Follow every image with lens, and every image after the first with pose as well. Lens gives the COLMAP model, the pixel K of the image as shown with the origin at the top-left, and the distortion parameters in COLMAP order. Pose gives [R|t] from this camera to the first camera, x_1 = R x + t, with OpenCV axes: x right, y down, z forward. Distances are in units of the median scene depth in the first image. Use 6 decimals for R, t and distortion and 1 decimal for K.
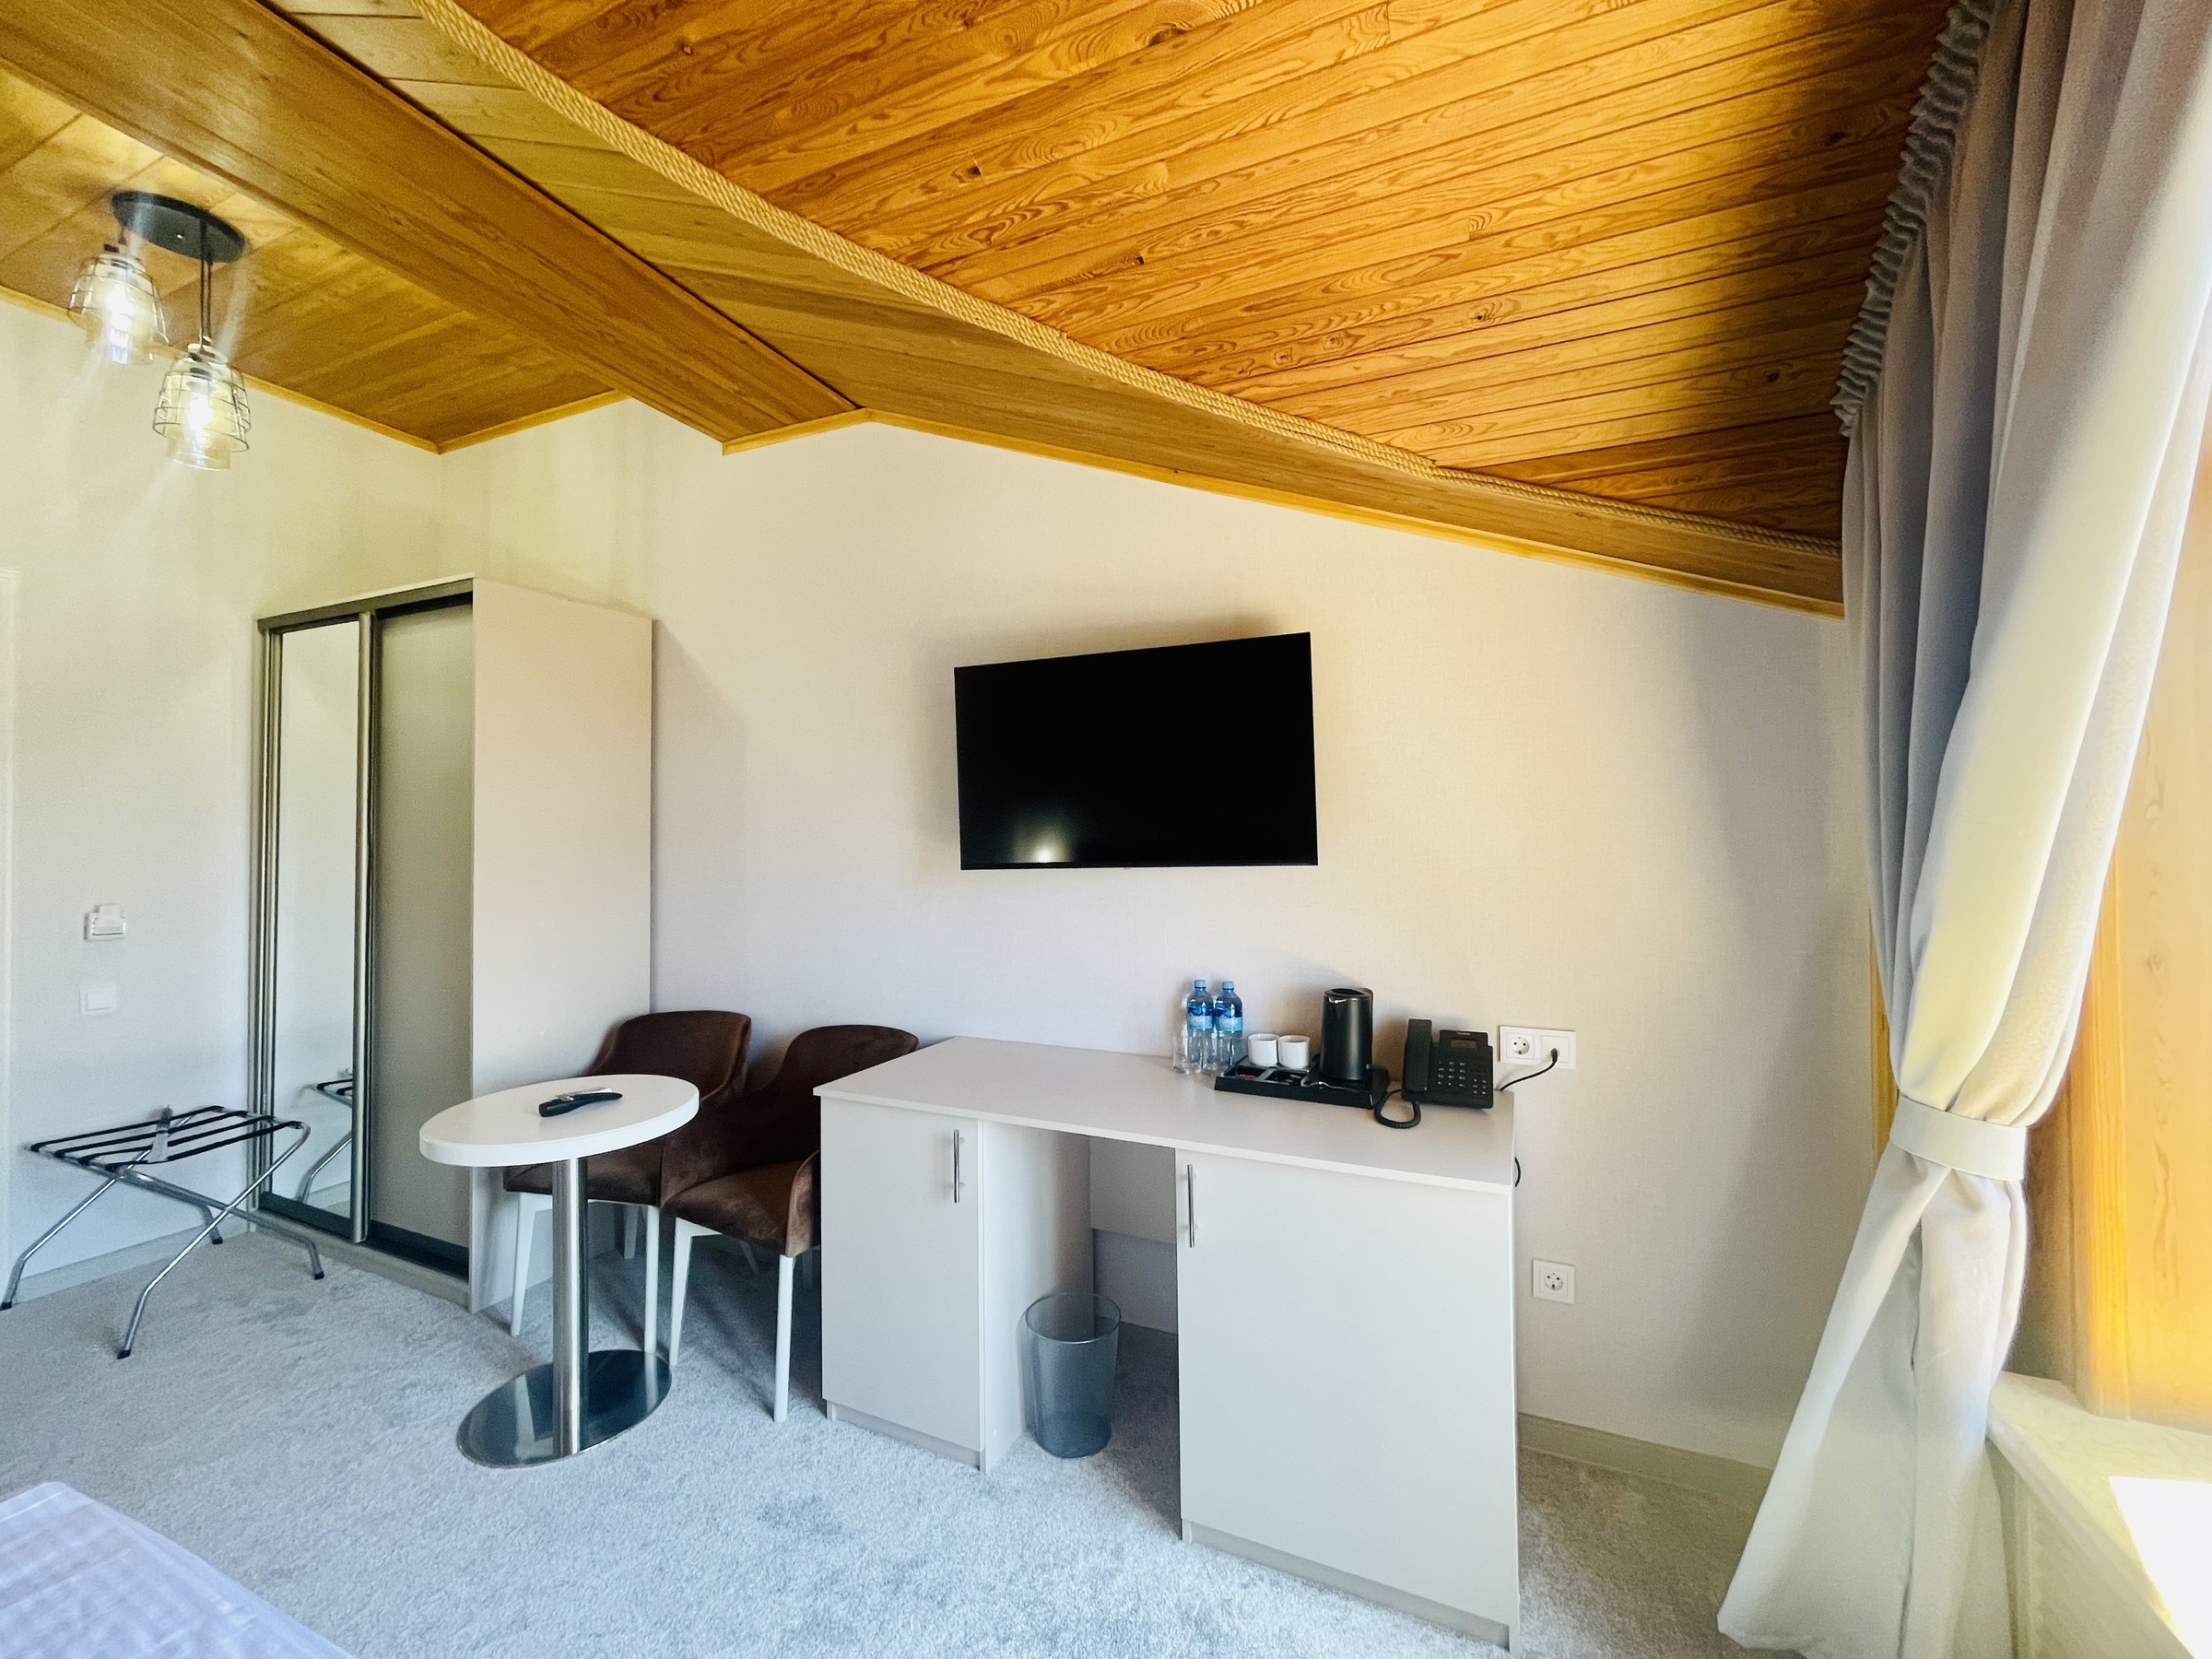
lens RADIAL K [[893.4, 0, 1102.1], [0, 893.4, 826.1], [0, 0, 1]] dist [-0.003035, 0.001198]
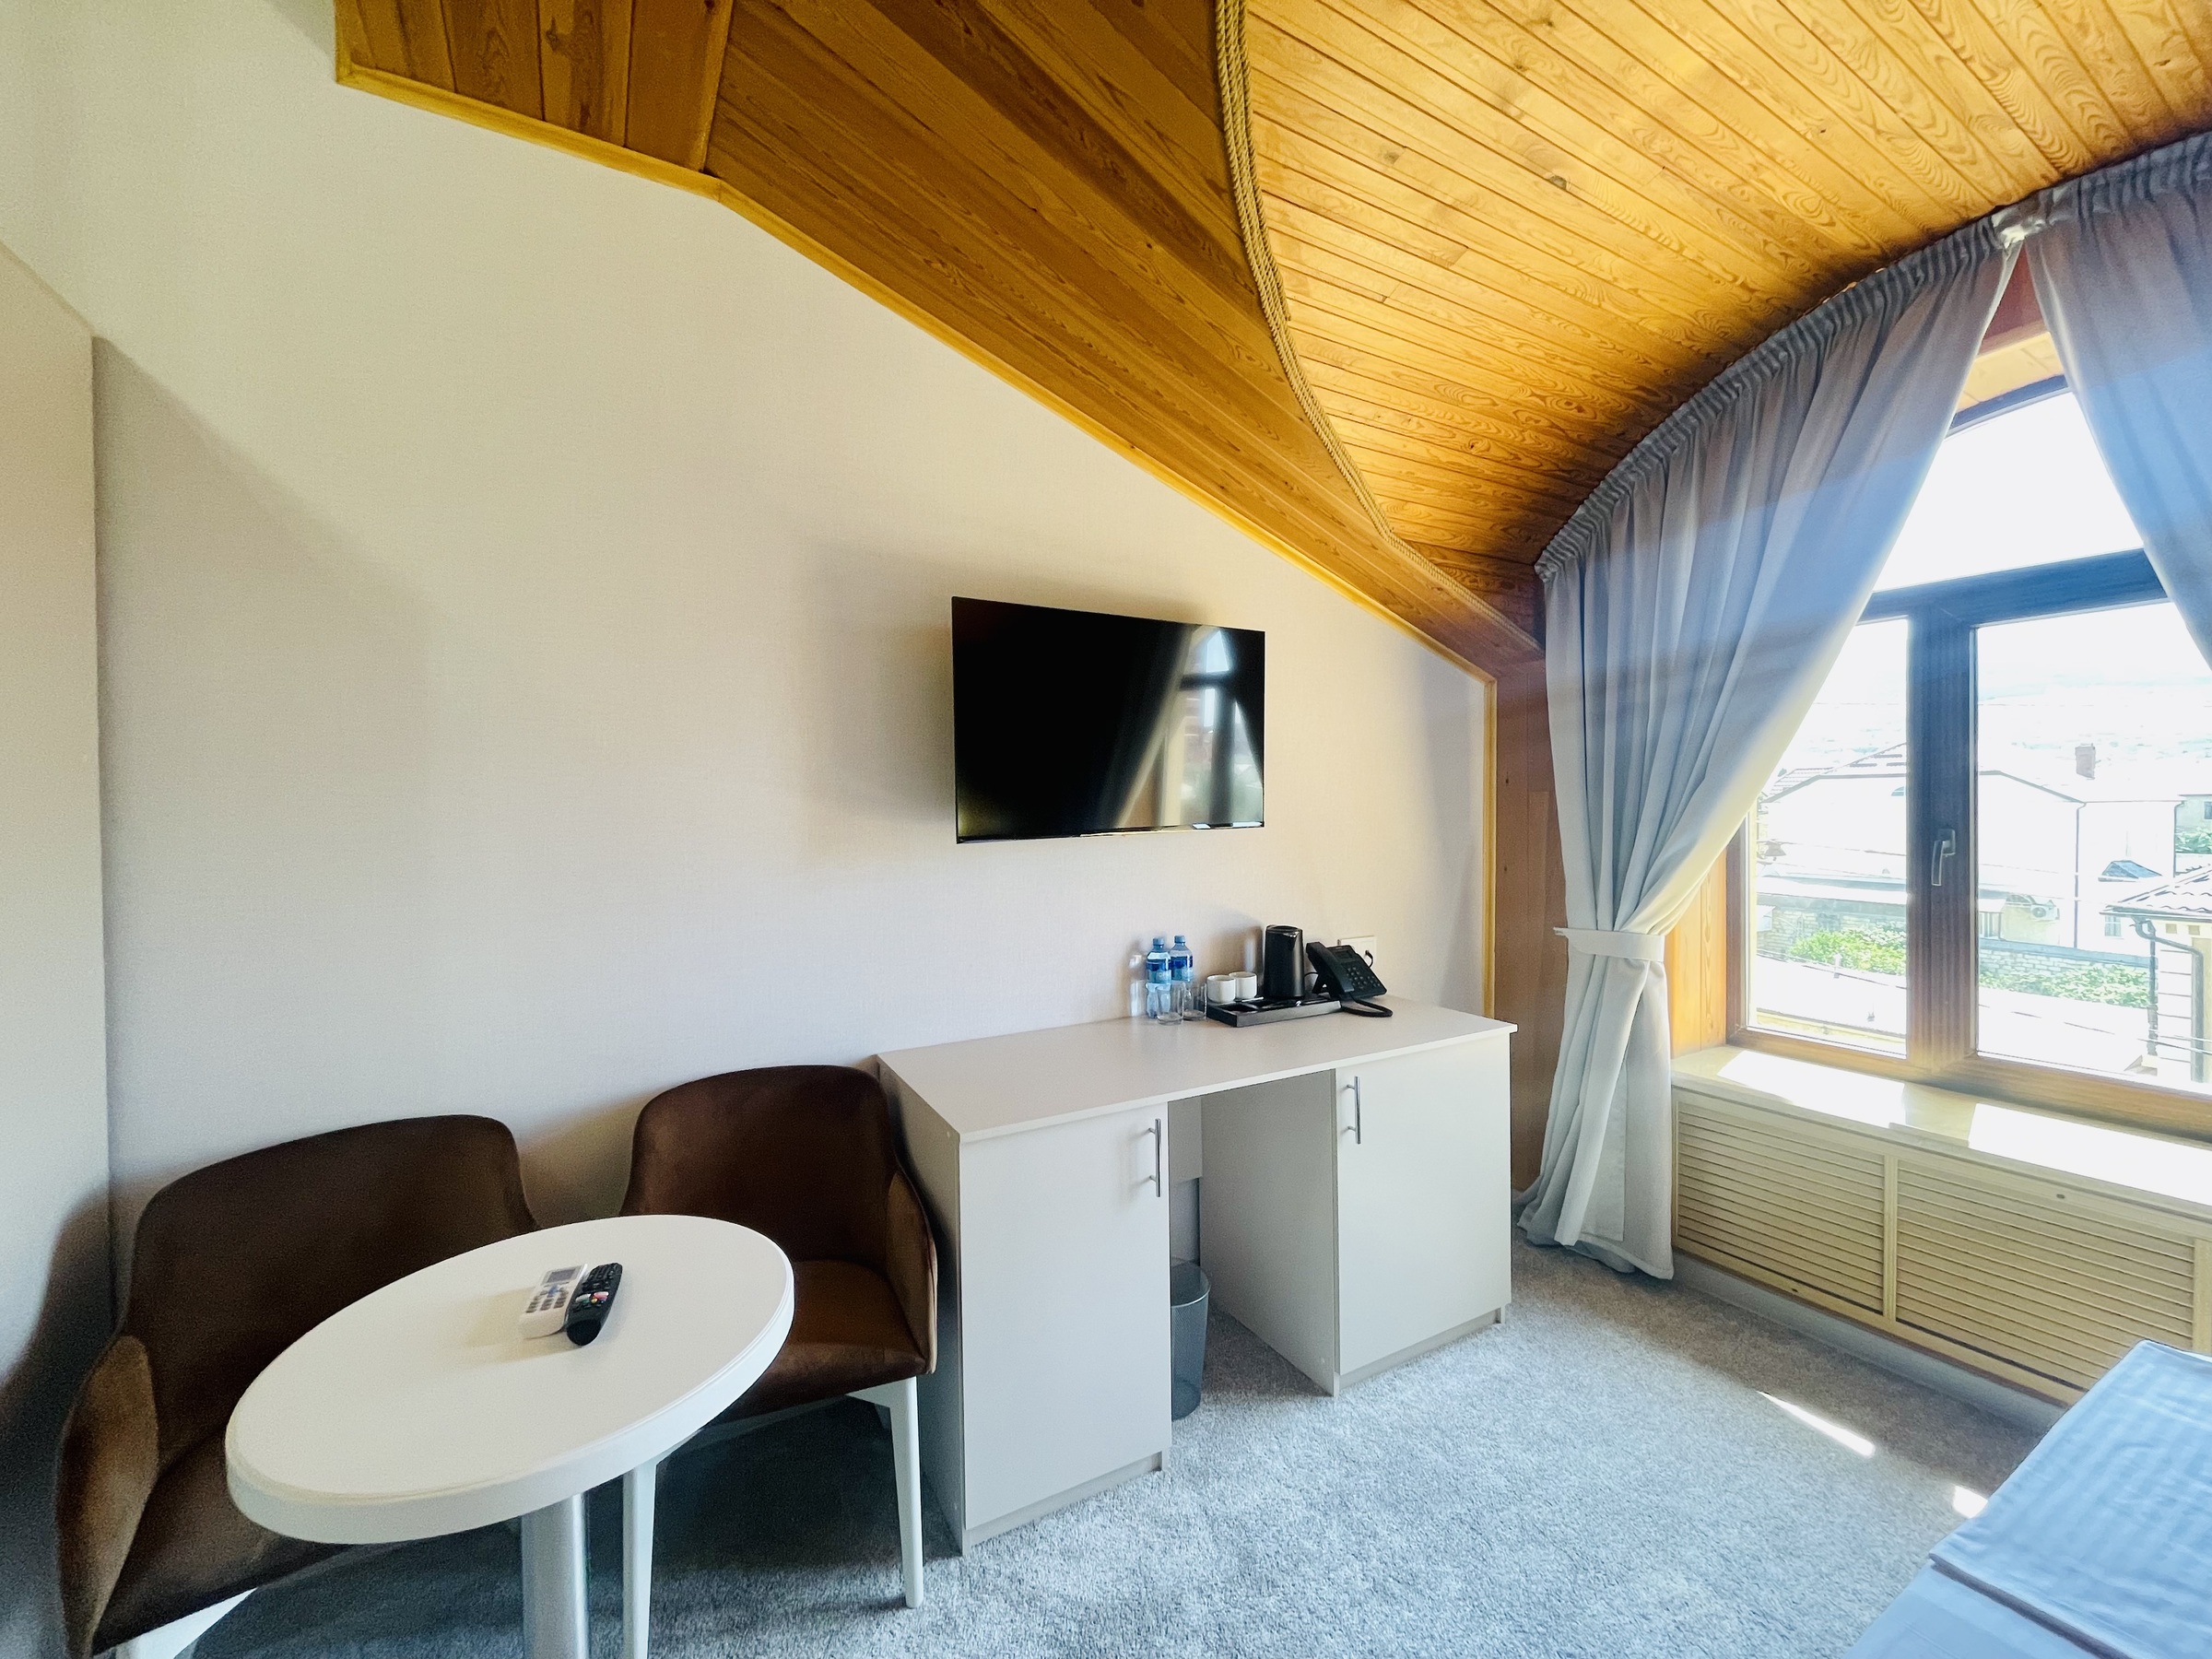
lens RADIAL K [[893.4, 0, 1092.0], [0, 893.4, 825.1], [0, 0, 1]] dist [-0.003035, 0.001198]
pose [[0.596532, -0.020178, 0.802335, -0.843515], [-0.002337, 0.999636, 0.026878, 0.008817], [-0.802586, -0.017908, 0.596268, 0.461232]]
